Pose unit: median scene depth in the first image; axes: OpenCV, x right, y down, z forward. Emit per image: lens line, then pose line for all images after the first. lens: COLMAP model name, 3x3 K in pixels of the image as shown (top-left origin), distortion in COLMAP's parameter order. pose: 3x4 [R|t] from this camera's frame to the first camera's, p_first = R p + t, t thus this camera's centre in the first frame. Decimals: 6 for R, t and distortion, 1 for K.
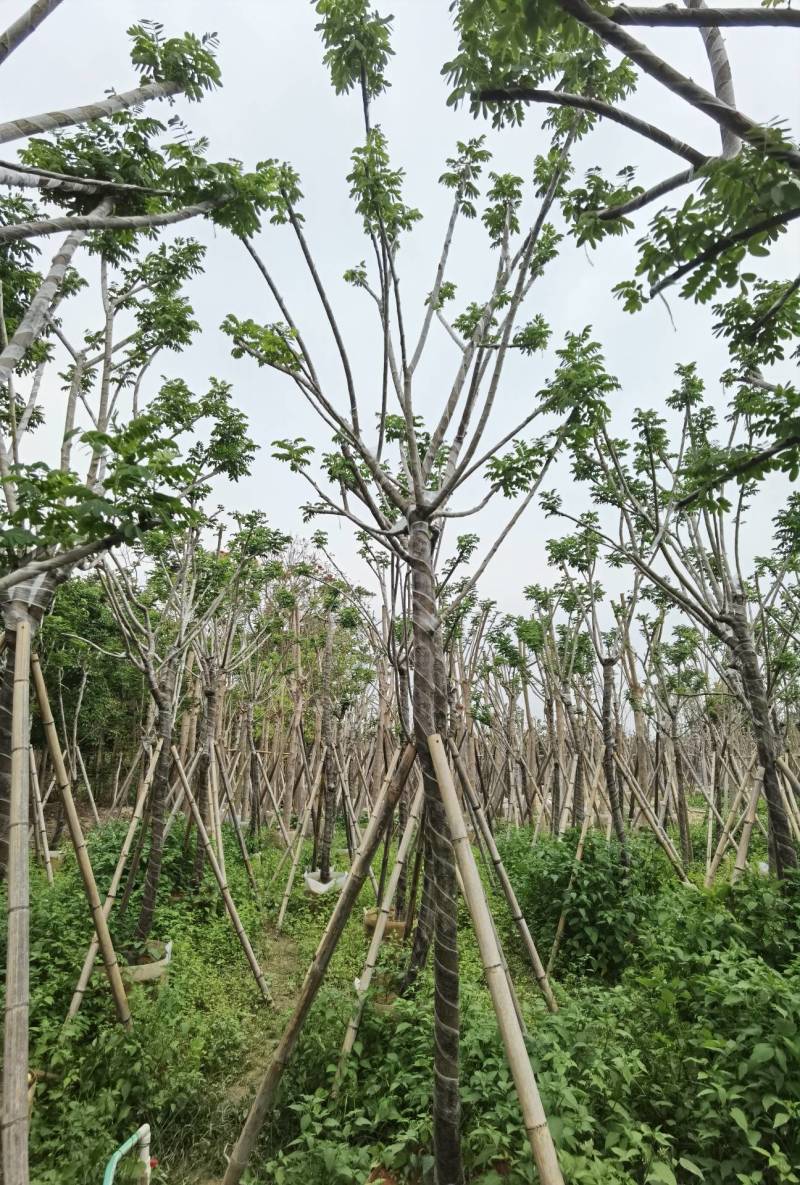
lens RADIAL K [[618.1, 0, 400.0], [0, 618.1, 592.5], [0, 0, 1]] dist [-0.055199, 0.017045]
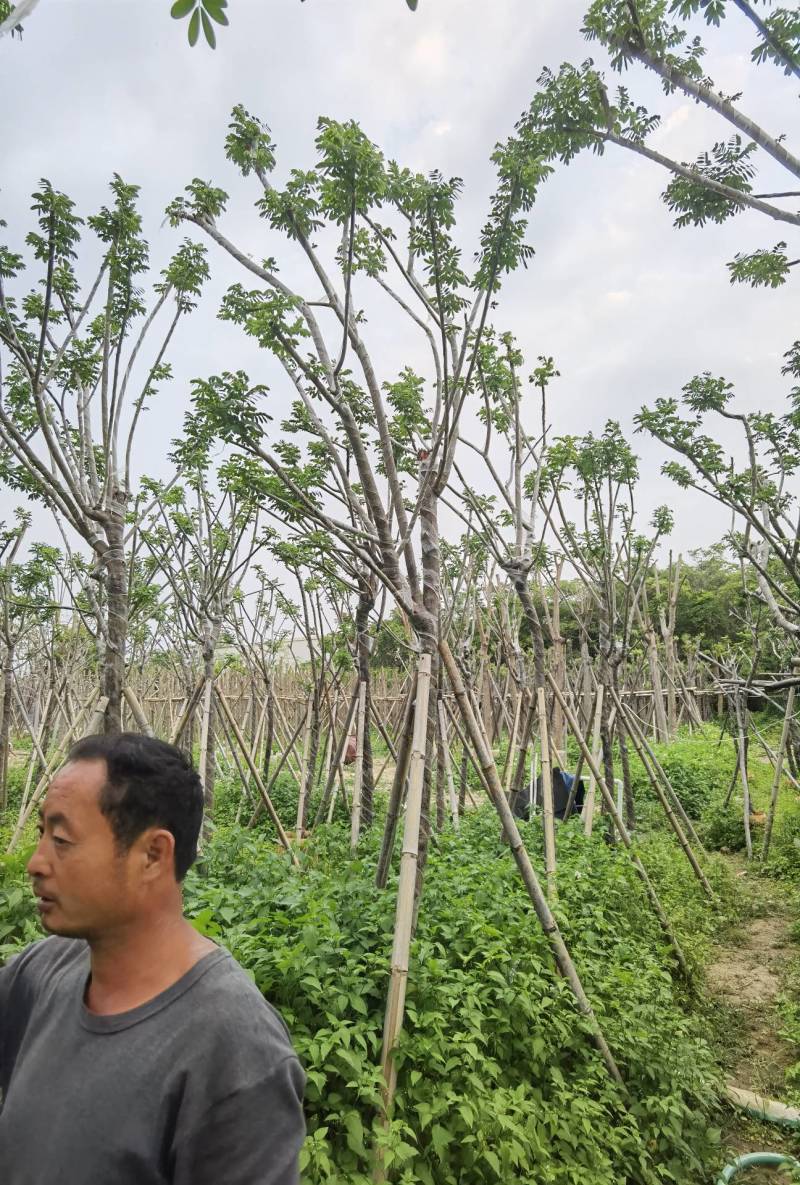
lens RADIAL K [[618.1, 0, 400.0], [0, 618.1, 592.5], [0, 0, 1]] dist [-0.055199, 0.017045]
pose [[0.557438, 0.133641, 0.819392, 0.082810], [-0.208398, 0.977884, -0.017716, 0.054586], [-0.803638, -0.160883, 0.572960, 0.153985]]
